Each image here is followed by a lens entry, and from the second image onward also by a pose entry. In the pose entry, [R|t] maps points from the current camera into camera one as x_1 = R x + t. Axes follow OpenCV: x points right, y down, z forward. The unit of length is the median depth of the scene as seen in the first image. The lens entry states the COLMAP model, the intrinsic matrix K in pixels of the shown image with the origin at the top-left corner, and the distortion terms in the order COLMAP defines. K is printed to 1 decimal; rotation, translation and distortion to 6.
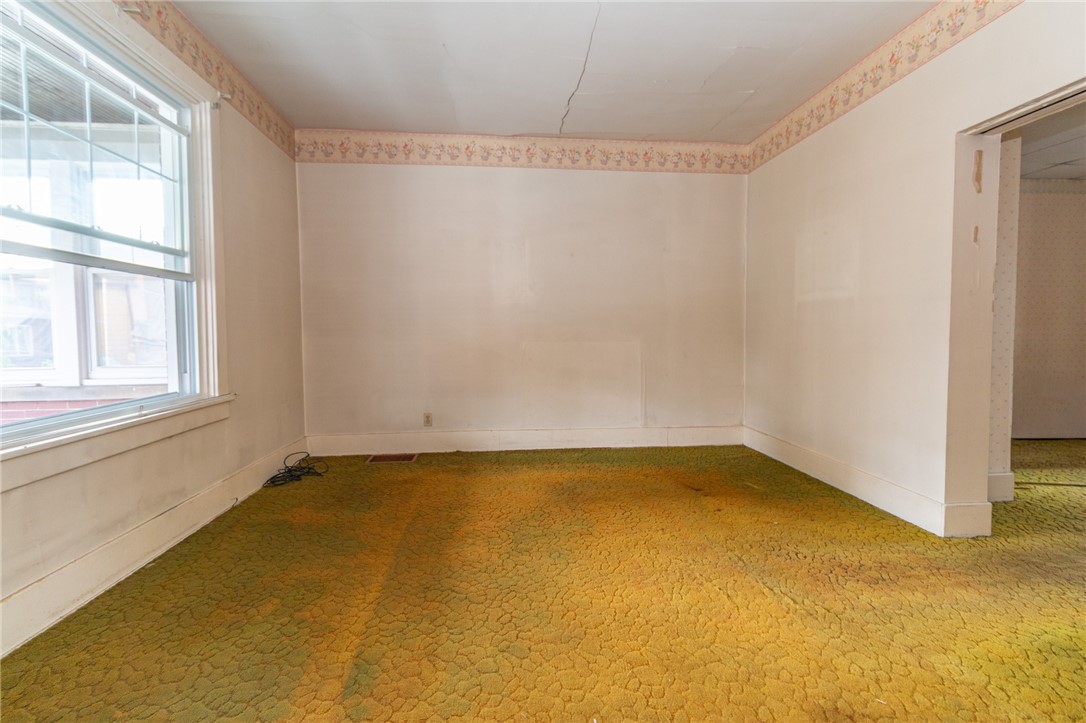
lens RADIAL K [[500.3, 0, 542.8], [0, 500.3, 357.2], [0, 0, 1]] dist [-0.002959, -0.000084]
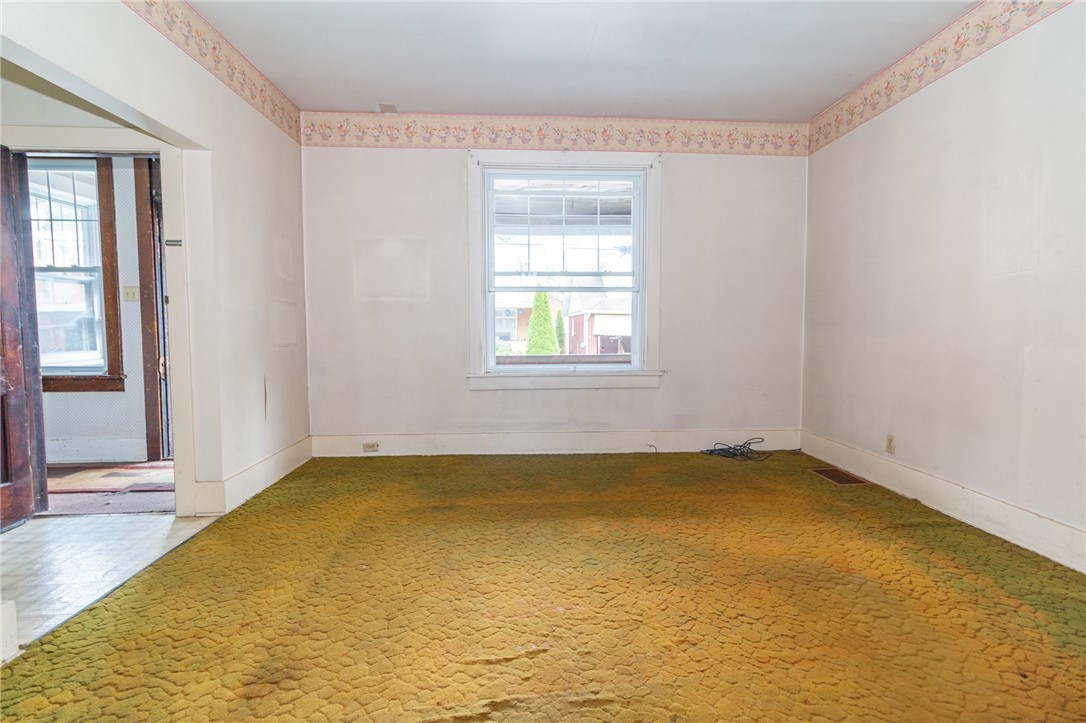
lens RADIAL K [[500.3, 0, 544.5], [0, 500.3, 355.4], [0, 0, 1]] dist [-0.002959, -0.000084]
pose [[-0.027272, 0.064172, -0.997566, 0.736236], [-0.054688, 0.996347, 0.065589, -0.039765], [0.998131, 0.056343, -0.023663, 0.704932]]
